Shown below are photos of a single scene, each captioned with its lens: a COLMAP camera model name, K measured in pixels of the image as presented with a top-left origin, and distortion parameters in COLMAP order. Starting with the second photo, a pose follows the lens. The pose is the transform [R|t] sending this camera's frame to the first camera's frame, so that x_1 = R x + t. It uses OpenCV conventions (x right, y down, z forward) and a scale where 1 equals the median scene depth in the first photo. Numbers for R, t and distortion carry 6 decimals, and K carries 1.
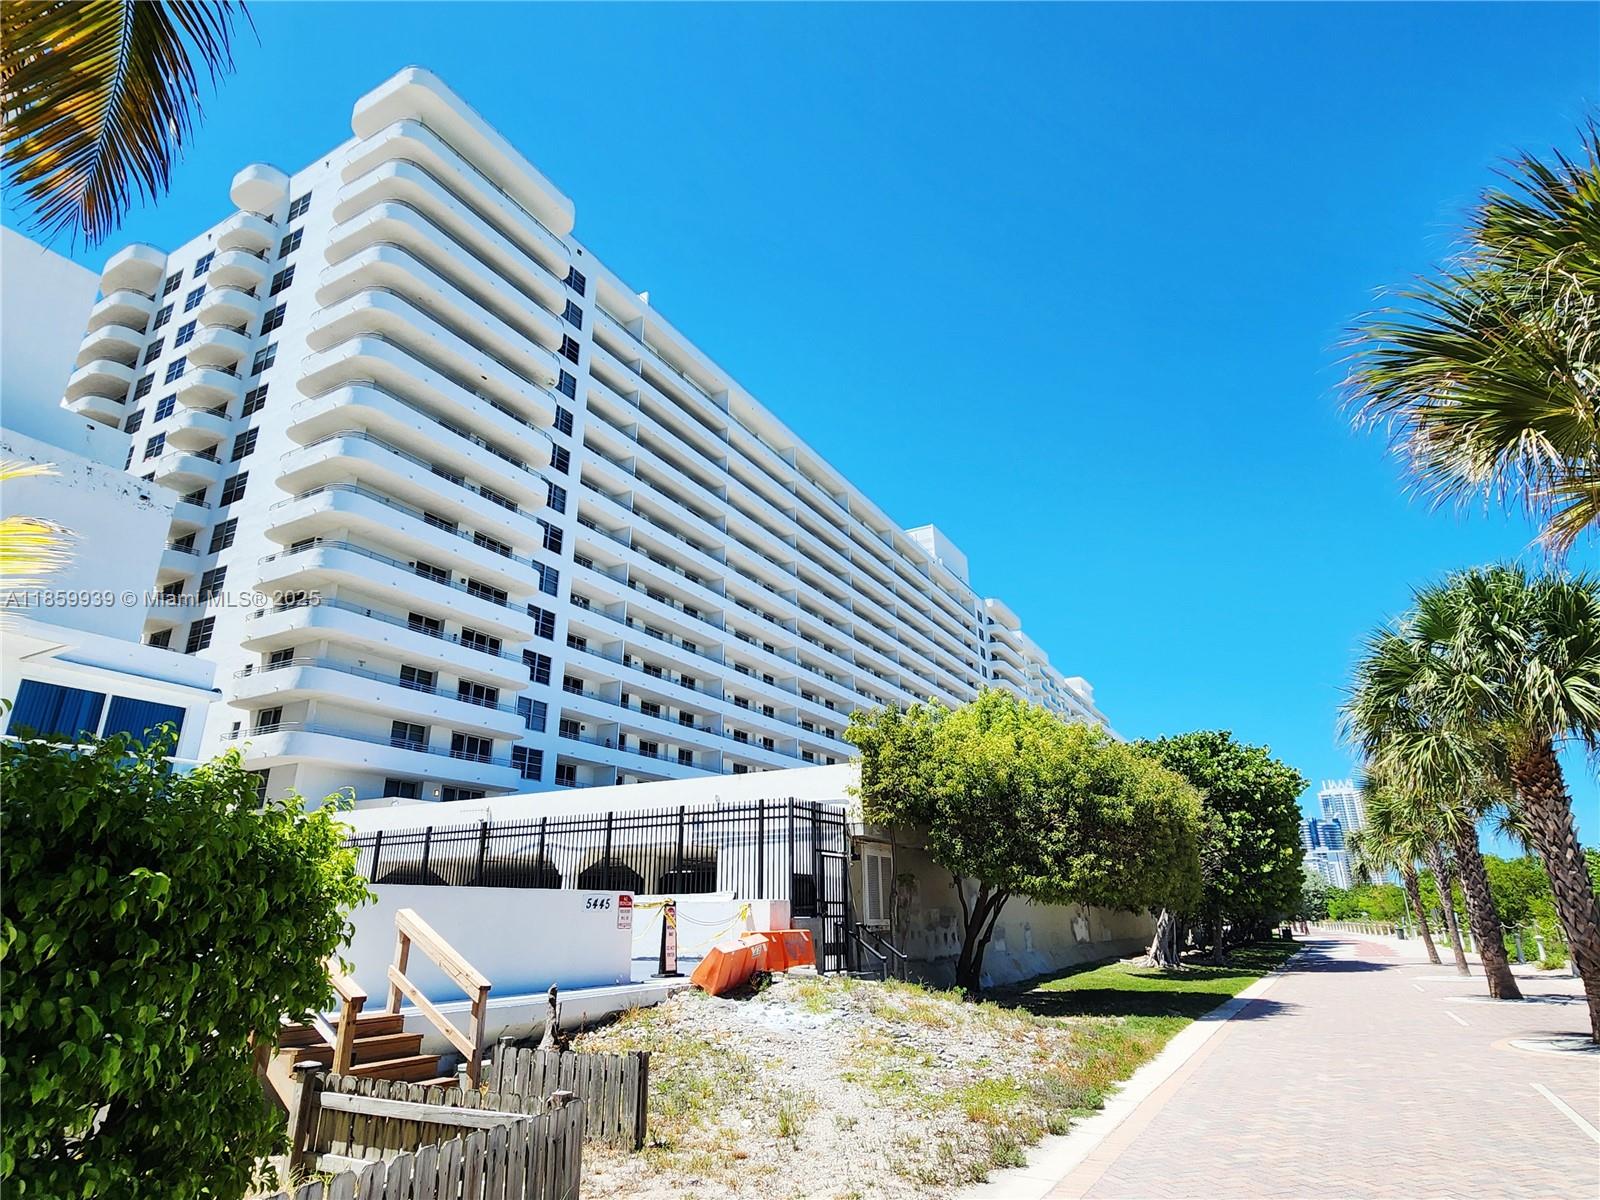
lens RADIAL K [[891.9, 0, 800.0], [0, 891.9, 600.0], [0, 0, 1]] dist [0.001175, -0.000105]
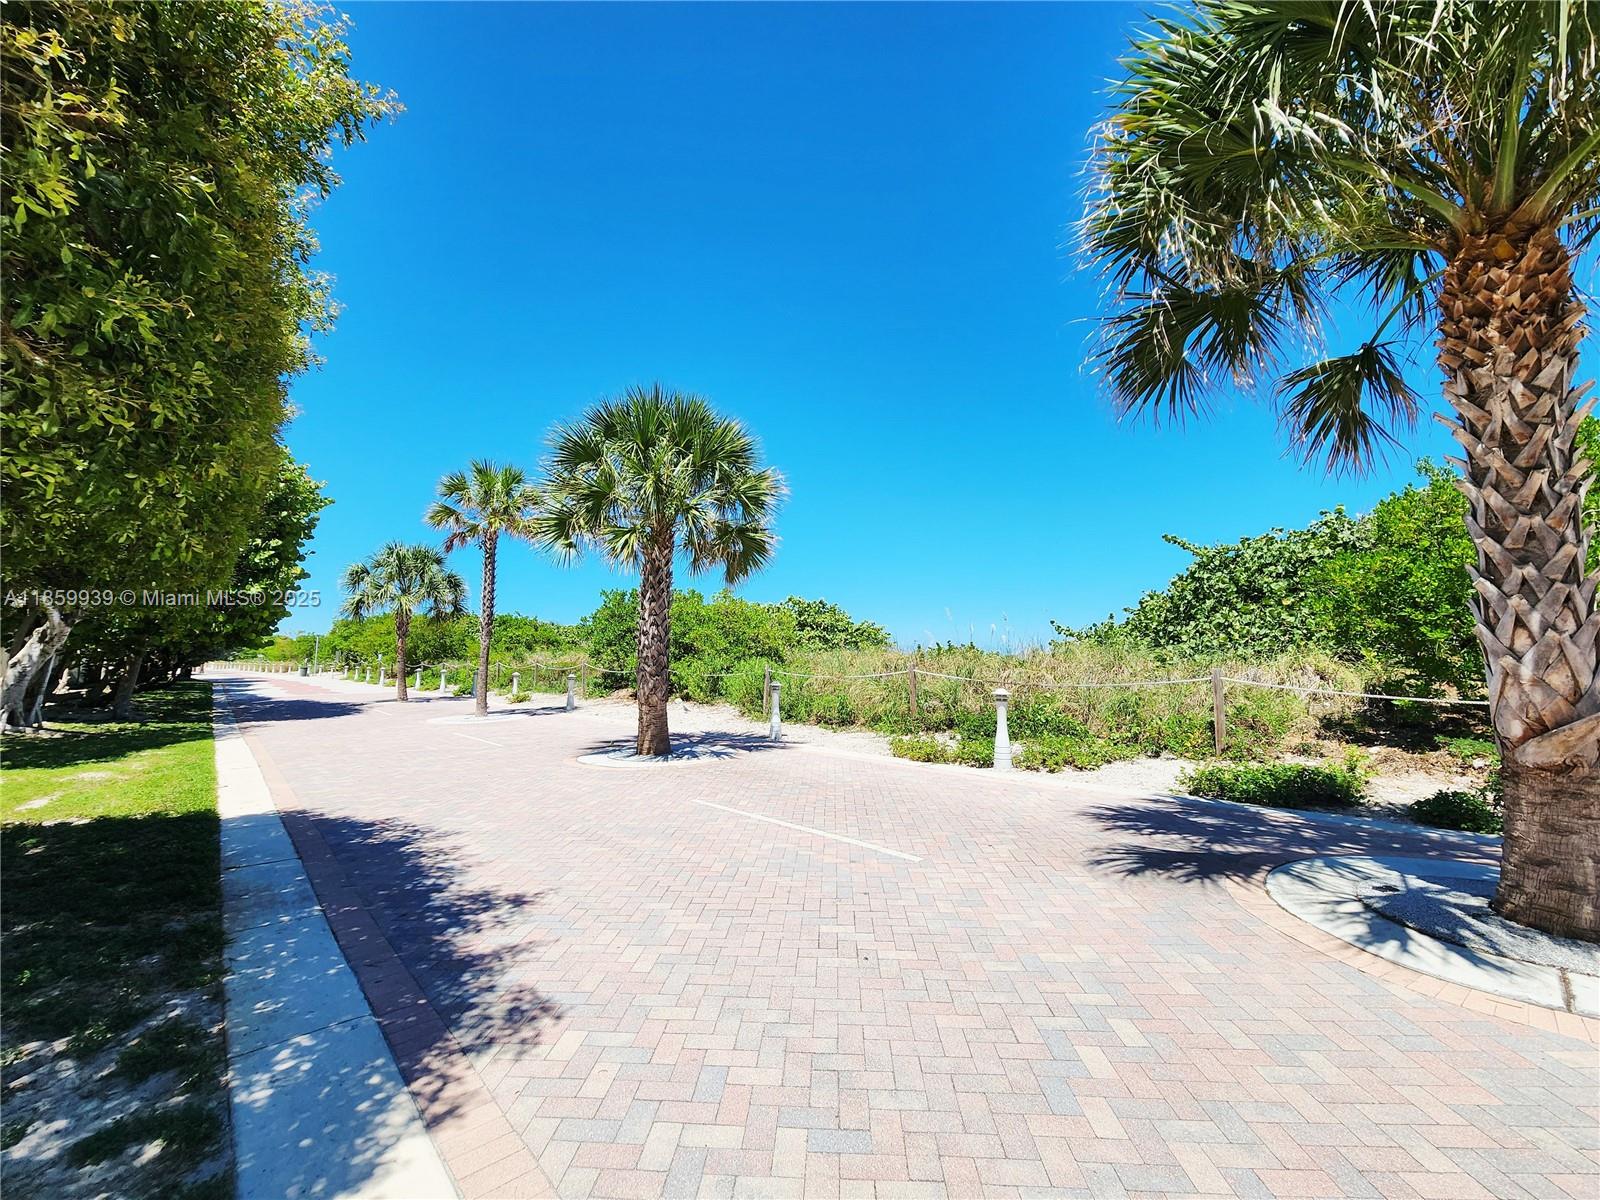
lens RADIAL K [[647.6, 0, 800.0], [0, 647.6, 600.0], [0, 0, 1]] dist [0.000062, 0.000081]
pose [[0.313952, 0.096242, 0.944548, 0.167273], [-0.326677, 0.945056, 0.012288, 0.157416], [-0.891469, -0.312420, 0.328142, 0.430781]]
